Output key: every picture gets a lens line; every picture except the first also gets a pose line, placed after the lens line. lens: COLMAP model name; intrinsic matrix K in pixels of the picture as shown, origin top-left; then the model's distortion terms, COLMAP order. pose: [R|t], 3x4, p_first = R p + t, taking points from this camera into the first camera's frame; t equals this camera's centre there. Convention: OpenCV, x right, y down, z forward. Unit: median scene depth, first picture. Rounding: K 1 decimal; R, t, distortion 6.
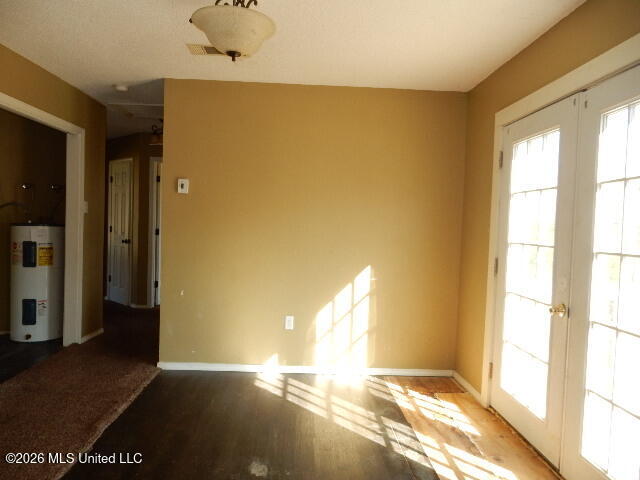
lens RADIAL K [[470.1, 0, 320.0], [0, 470.1, 240.0], [0, 0, 1]] dist [0.023016, -0.029602]
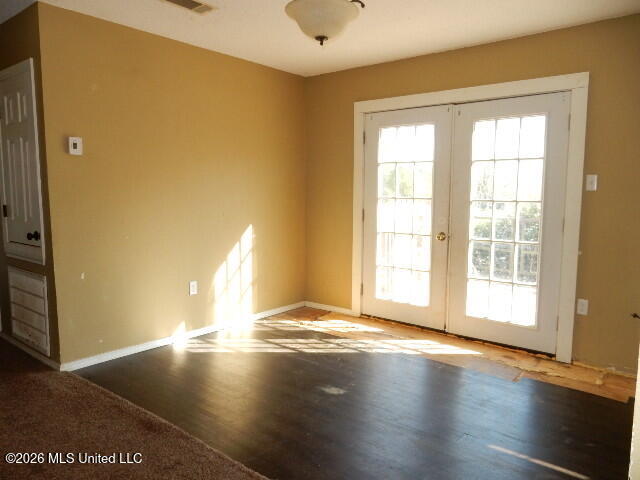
lens RADIAL K [[470.1, 0, 320.0], [0, 470.1, 240.0], [0, 0, 1]] dist [0.023016, -0.029602]
pose [[0.667989, -0.110146, 0.735975, -0.626132], [0.042045, 0.992992, 0.110449, -0.025809], [-0.742983, -0.042835, 0.667939, 0.136685]]
